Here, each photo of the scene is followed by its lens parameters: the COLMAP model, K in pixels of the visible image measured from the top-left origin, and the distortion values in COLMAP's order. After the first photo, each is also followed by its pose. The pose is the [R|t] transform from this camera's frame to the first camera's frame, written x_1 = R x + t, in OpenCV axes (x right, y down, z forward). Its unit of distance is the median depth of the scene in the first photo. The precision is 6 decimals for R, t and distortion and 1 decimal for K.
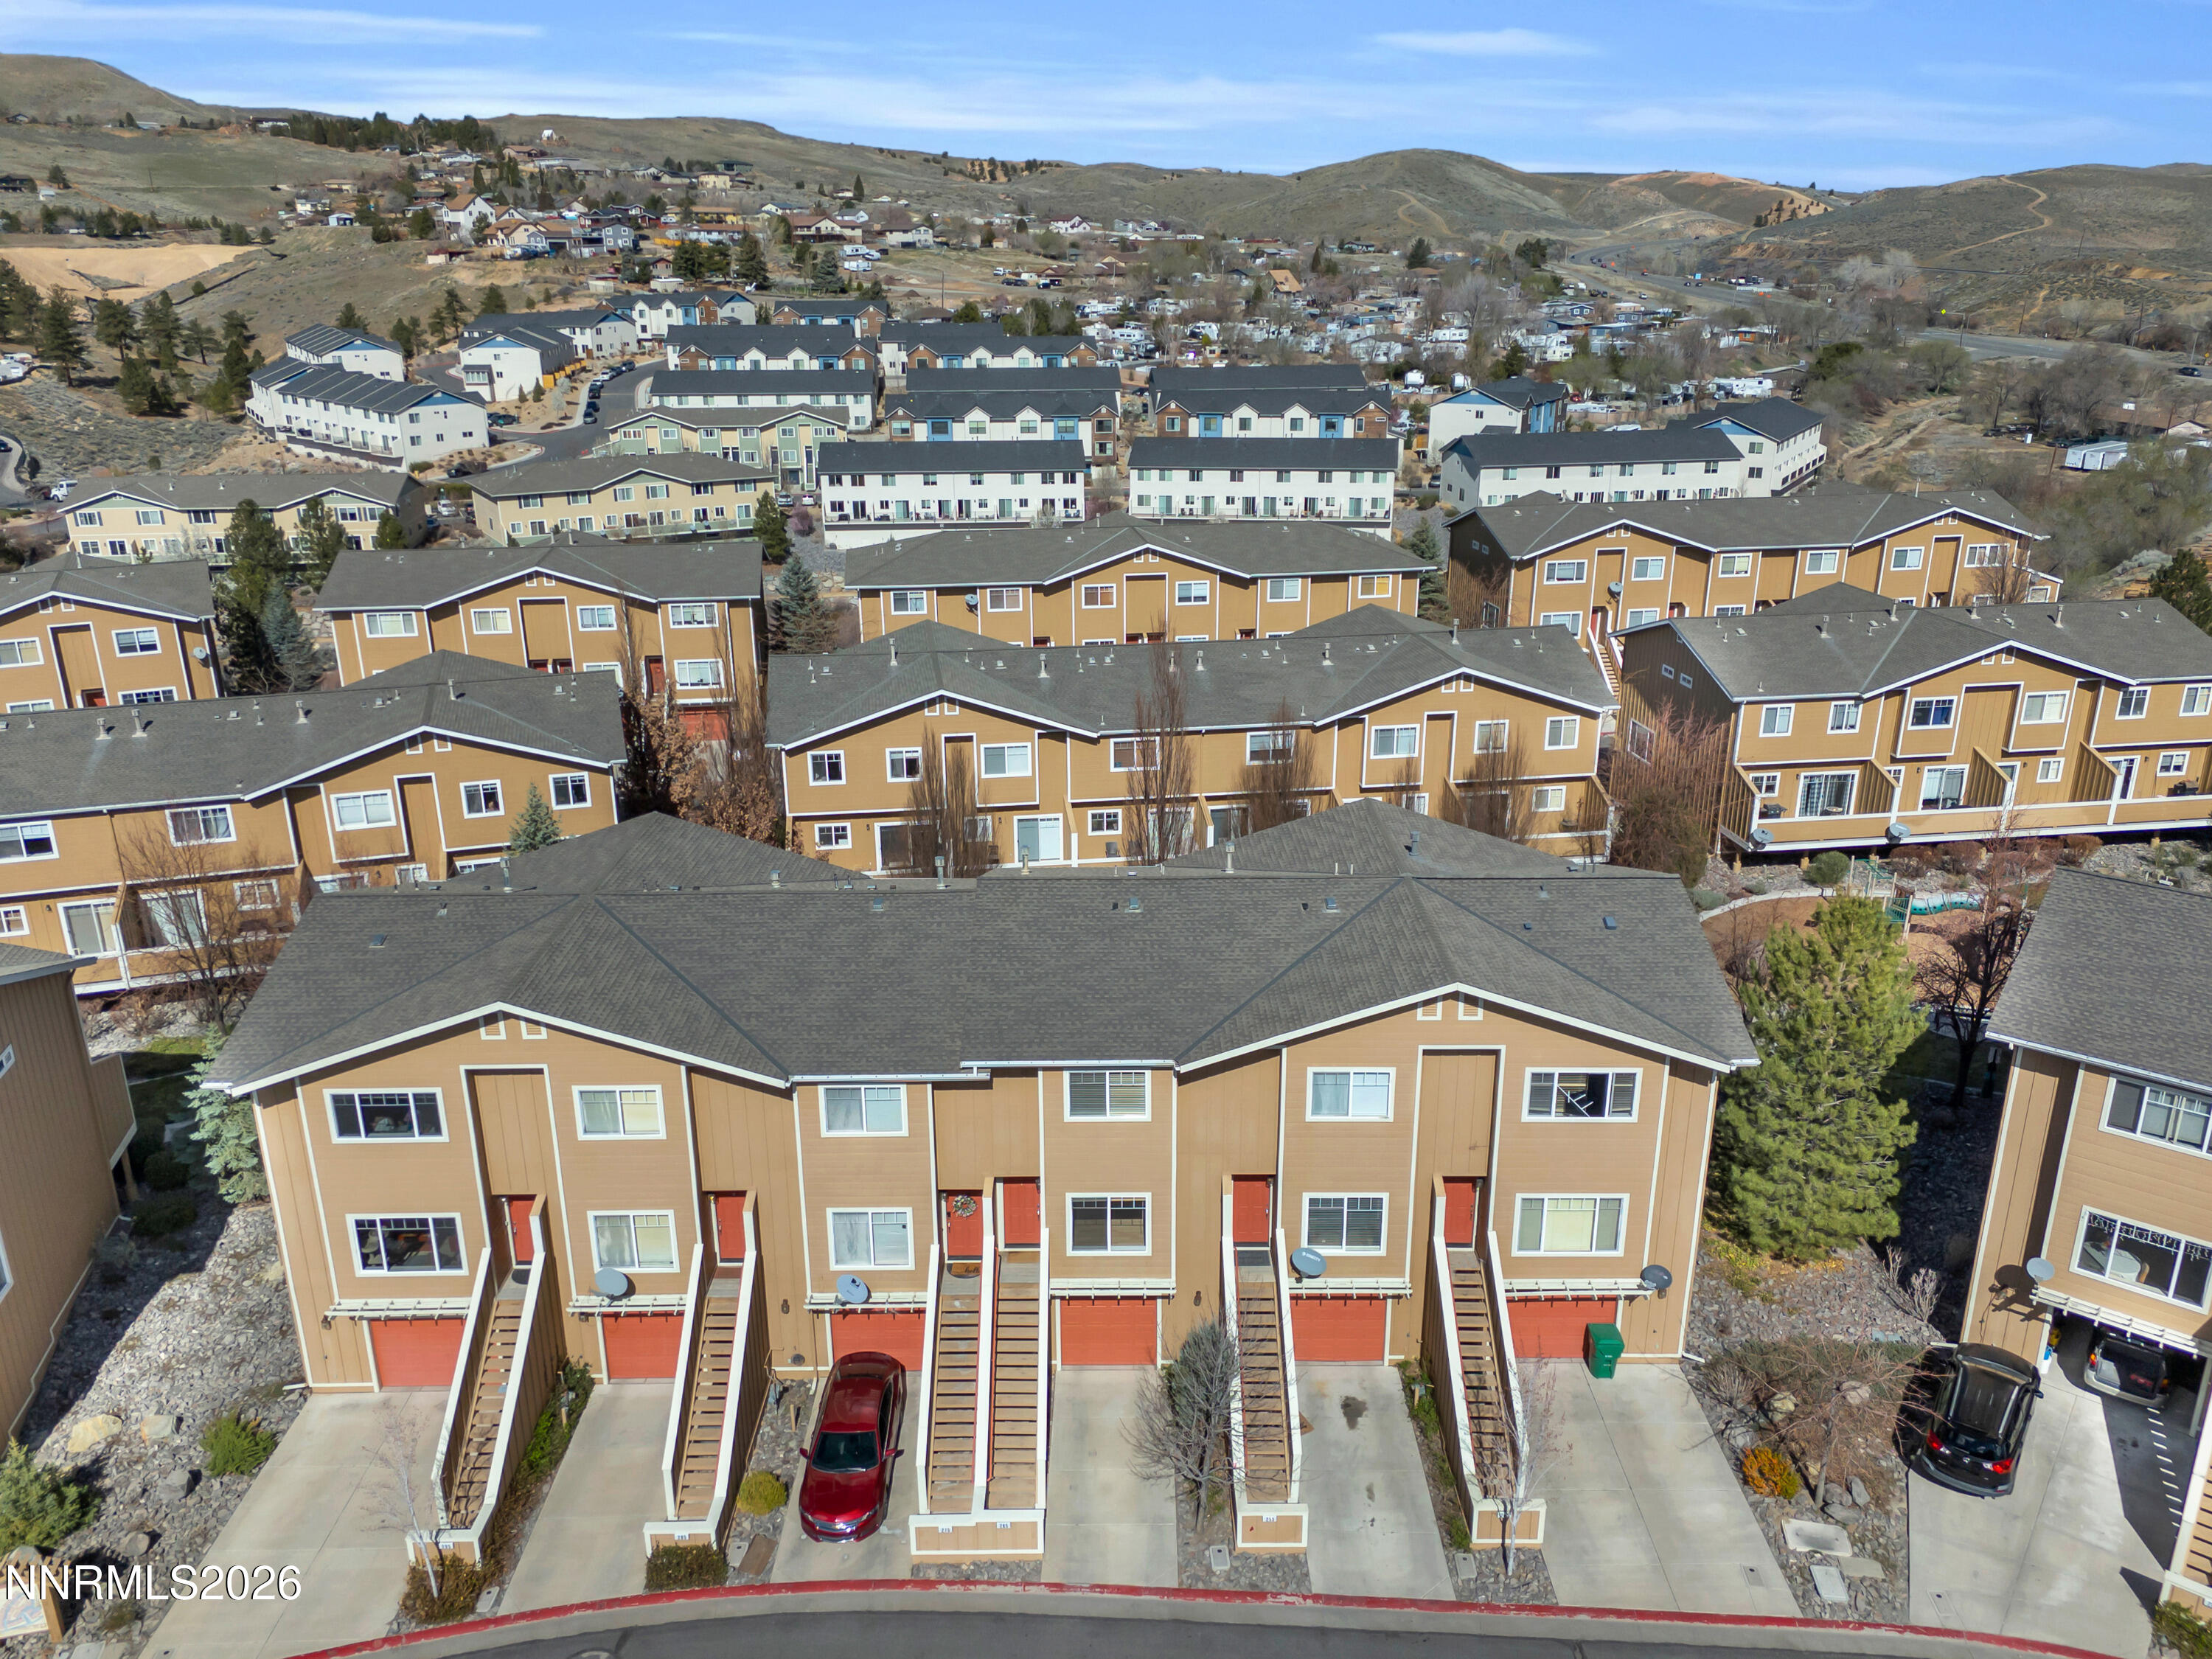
lens RADIAL K [[1655.8, 0, 1115.9], [0, 1655.8, 830.6], [0, 0, 1]] dist [0.088294, -0.091013]
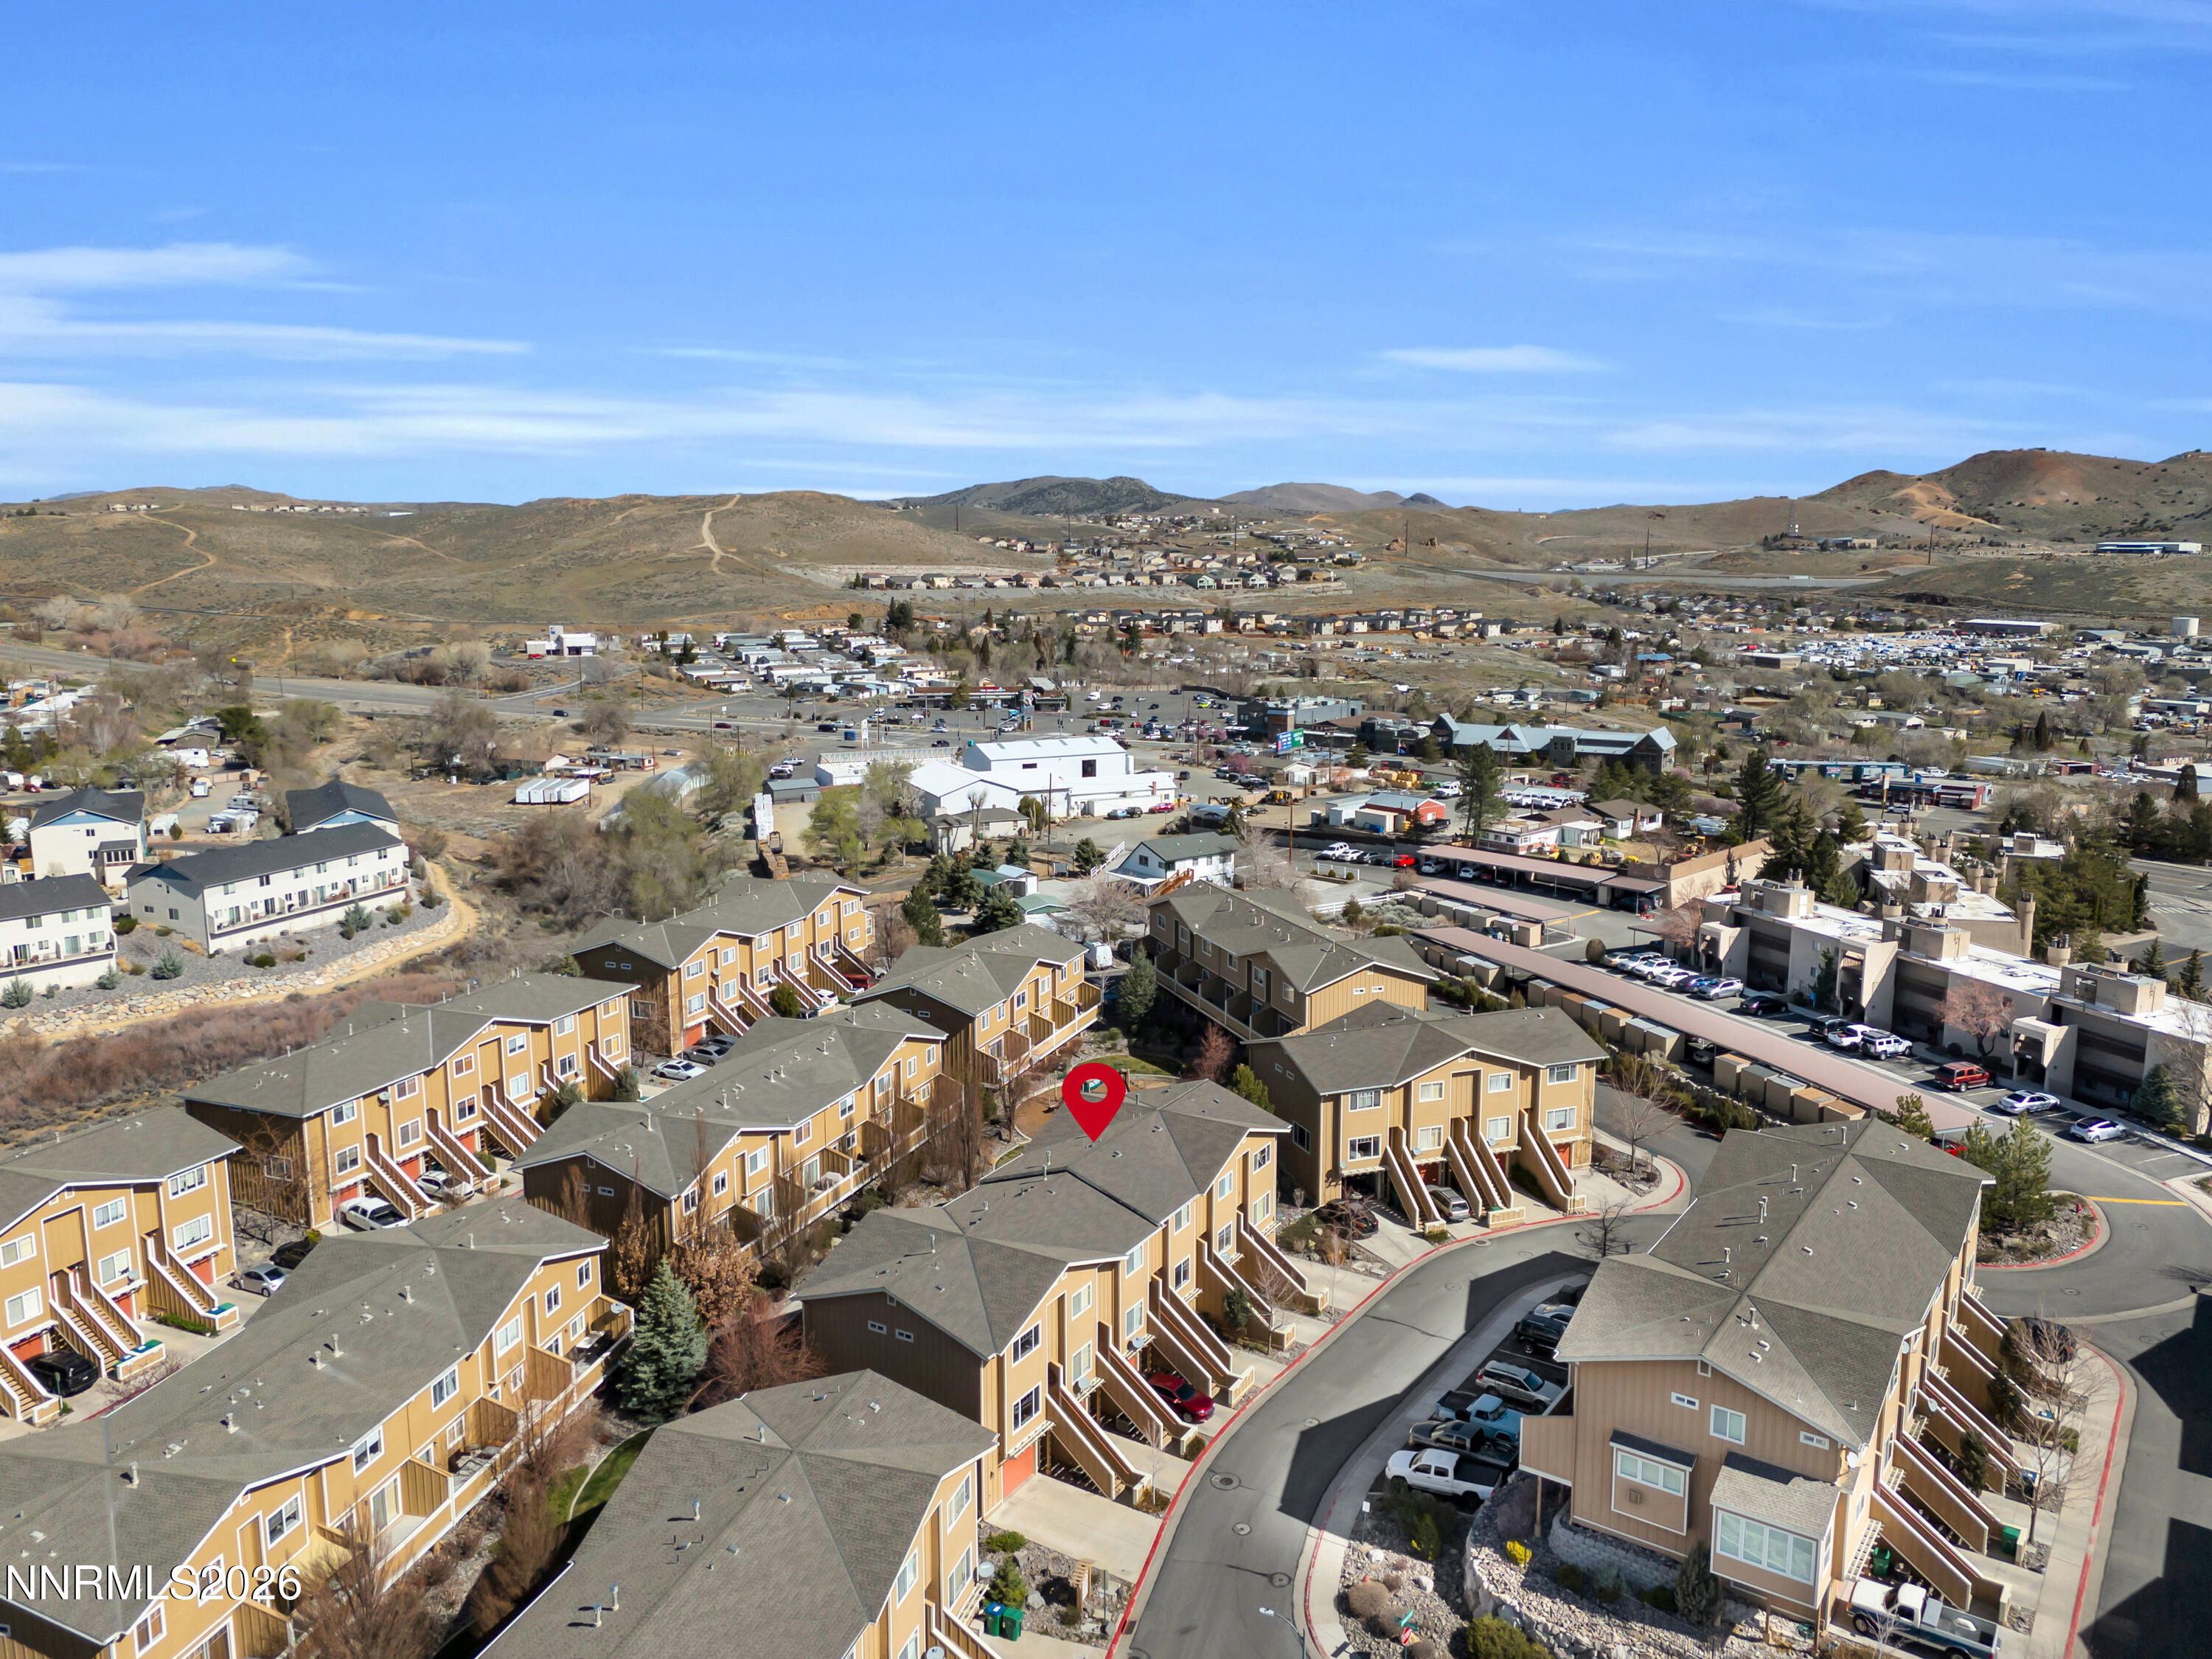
lens RADIAL K [[1655.8, 0, 1115.9], [0, 1655.8, 830.6], [0, 0, 1]] dist [0.088294, -0.091013]
pose [[0.508922, -0.151230, 0.847424, -0.846213], [0.284570, 0.958655, 0.000182, -0.174368], [-0.812415, 0.241059, 0.530916, -0.165047]]
